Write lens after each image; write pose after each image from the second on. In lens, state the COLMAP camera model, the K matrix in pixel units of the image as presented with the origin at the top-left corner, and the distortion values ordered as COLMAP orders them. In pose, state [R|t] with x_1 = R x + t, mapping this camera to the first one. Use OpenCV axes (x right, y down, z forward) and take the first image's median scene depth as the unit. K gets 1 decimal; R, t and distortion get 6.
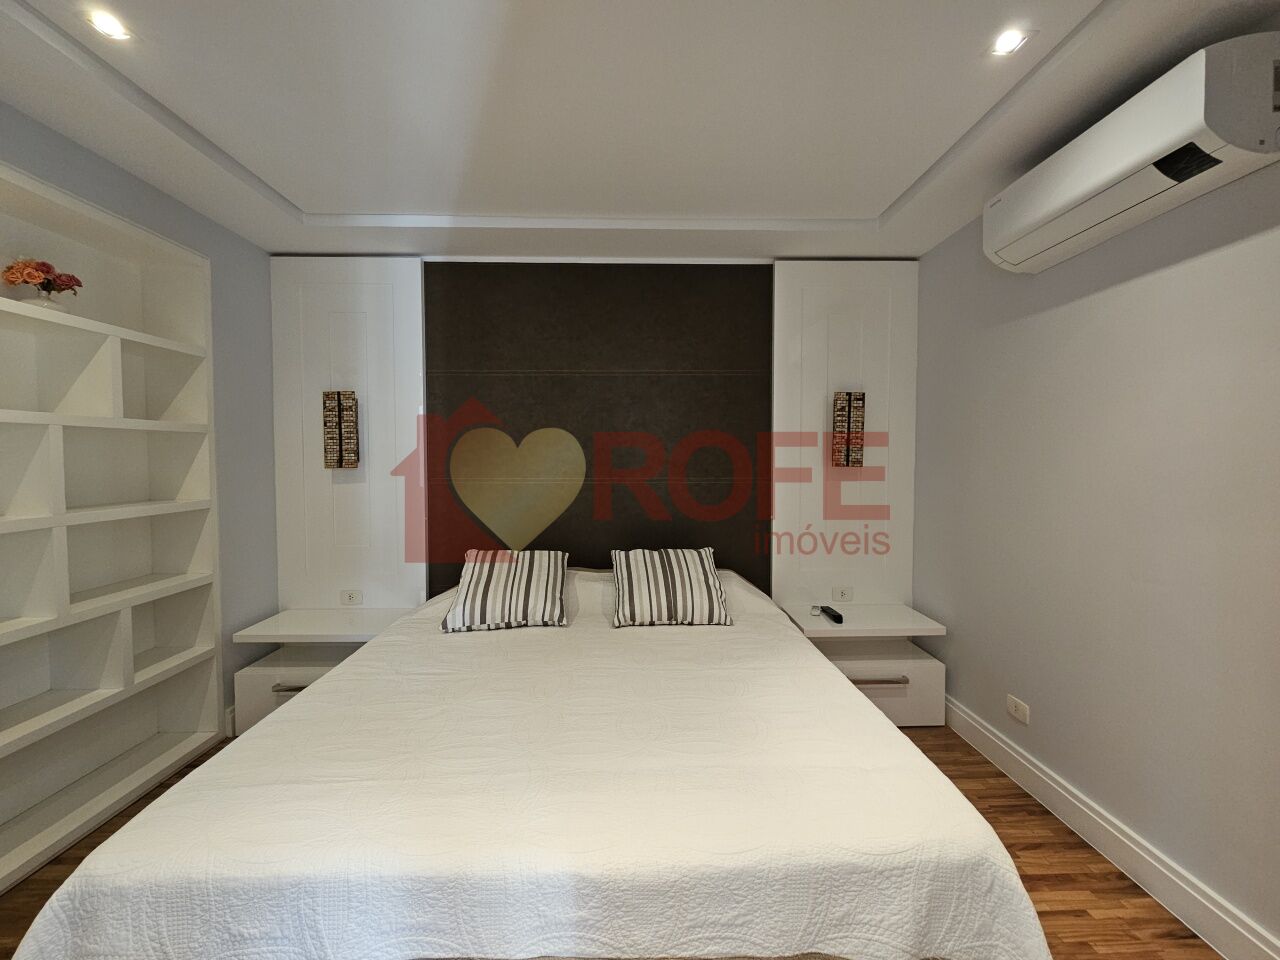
lens RADIAL K [[525.1, 0, 644.0], [0, 525.1, 476.7], [0, 0, 1]] dist [-0.000089, 0.000907]
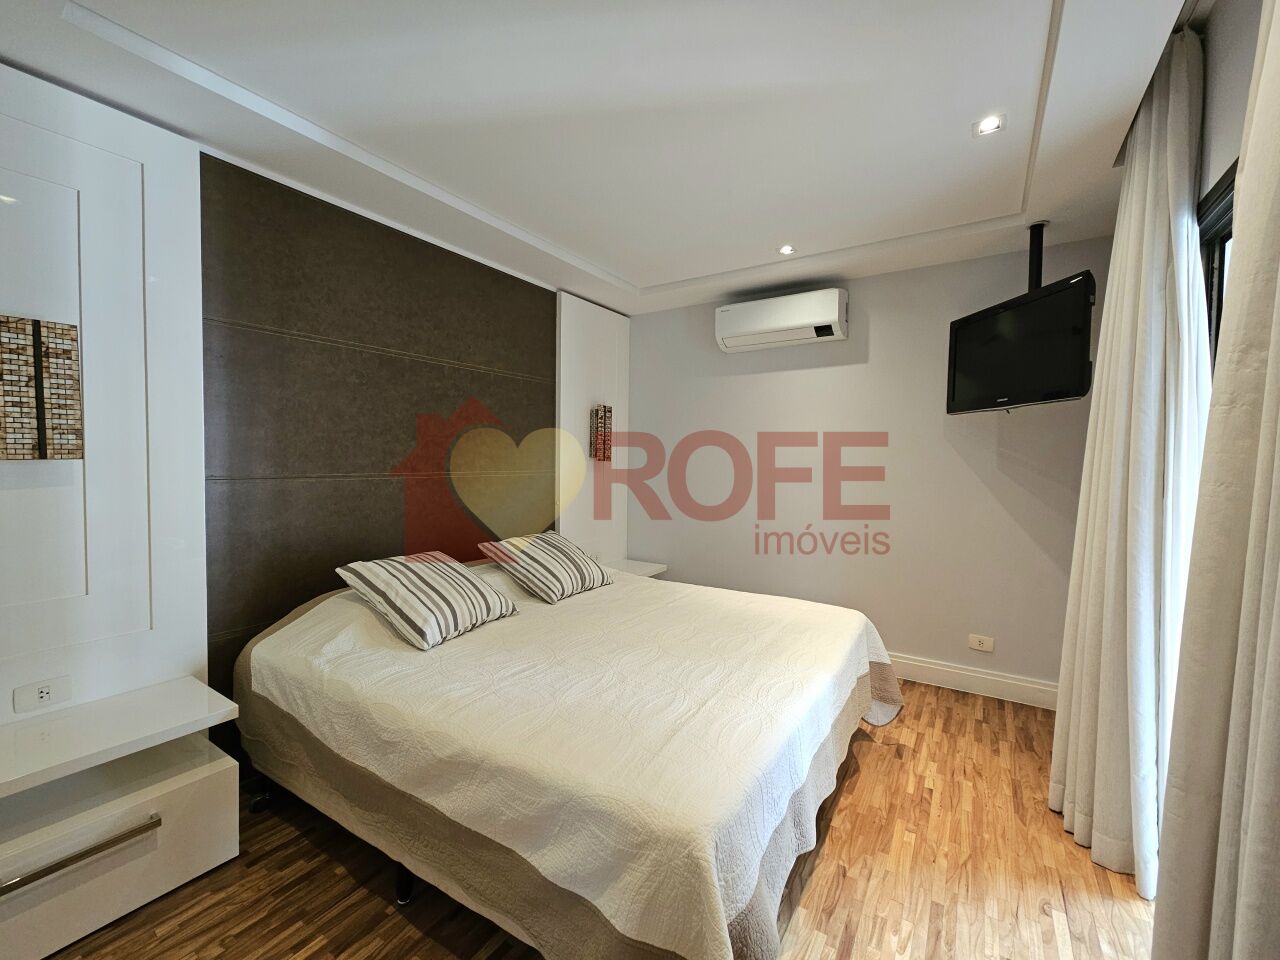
lens RADIAL K [[525.1, 0, 644.0], [0, 525.1, 476.7], [0, 0, 1]] dist [-0.000089, 0.000907]
pose [[0.565007, -0.020259, 0.824837, -0.676945], [0.018755, 0.999756, 0.011709, 0.006824], [-0.824873, 0.008854, 0.565249, 0.167376]]
